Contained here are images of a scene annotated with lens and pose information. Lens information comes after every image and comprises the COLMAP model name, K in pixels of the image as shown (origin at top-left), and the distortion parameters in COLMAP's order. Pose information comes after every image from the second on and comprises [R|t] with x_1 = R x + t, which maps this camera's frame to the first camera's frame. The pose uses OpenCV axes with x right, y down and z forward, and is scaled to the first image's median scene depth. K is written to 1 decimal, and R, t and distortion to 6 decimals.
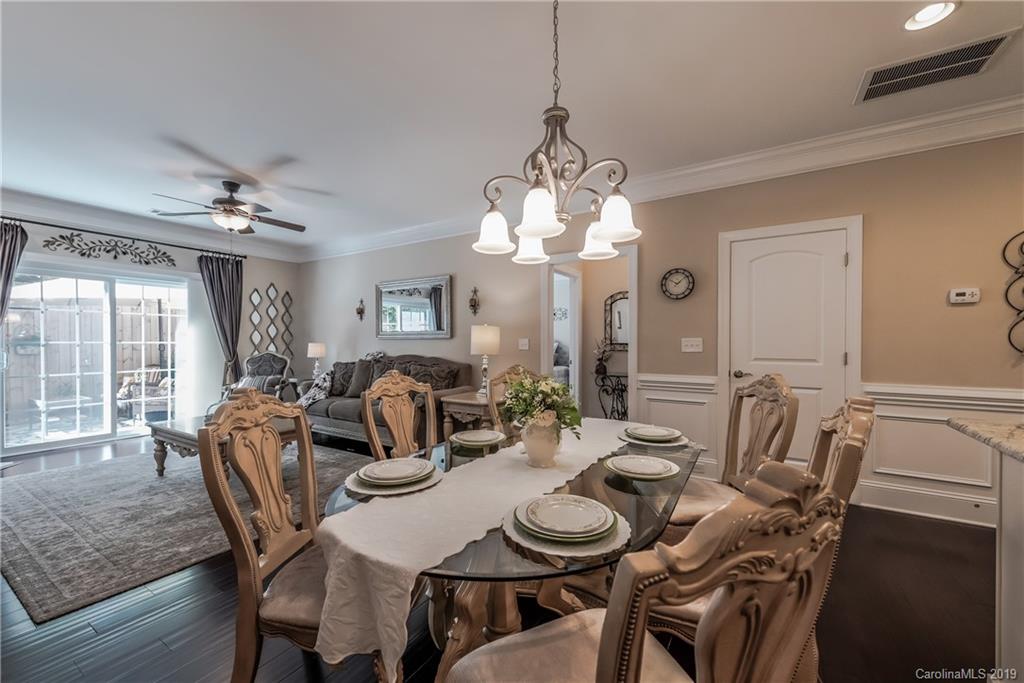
lens RADIAL K [[402.7, 0, 514.5], [0, 402.7, 343.5], [0, 0, 1]] dist [-0.001196, -0.000694]
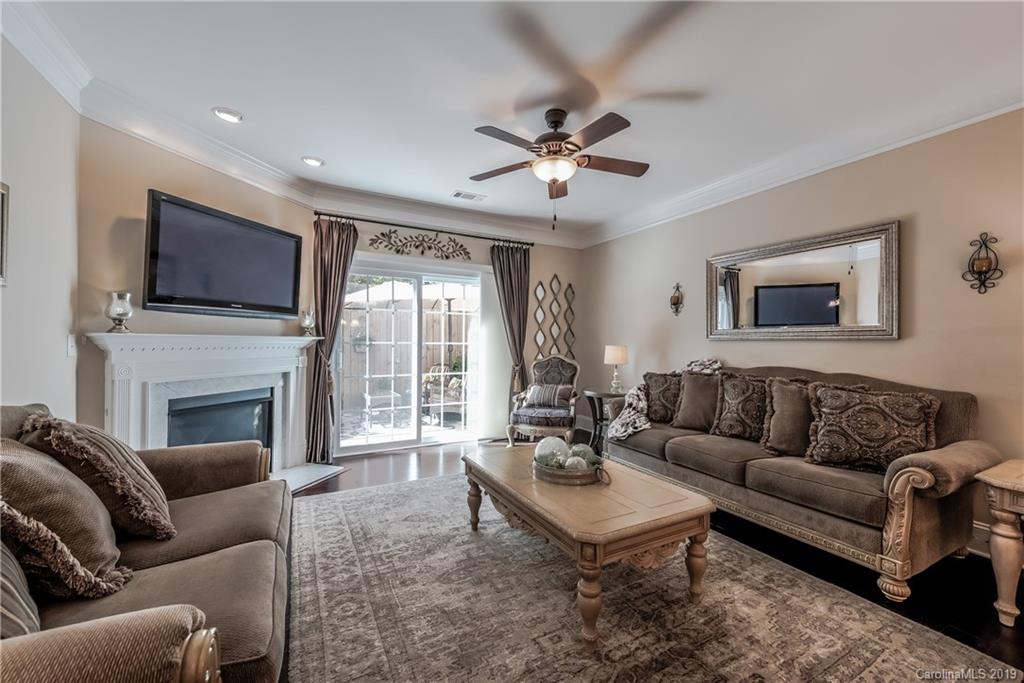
lens RADIAL K [[402.5, 0, 511.4], [0, 402.5, 339.3], [0, 0, 1]] dist [0.000540, -0.000114]
pose [[0.859942, 0.002394, -0.510386, -0.307782], [-0.009288, 0.999897, -0.010960, -0.003124], [0.510307, 0.014166, 0.859876, 0.276279]]
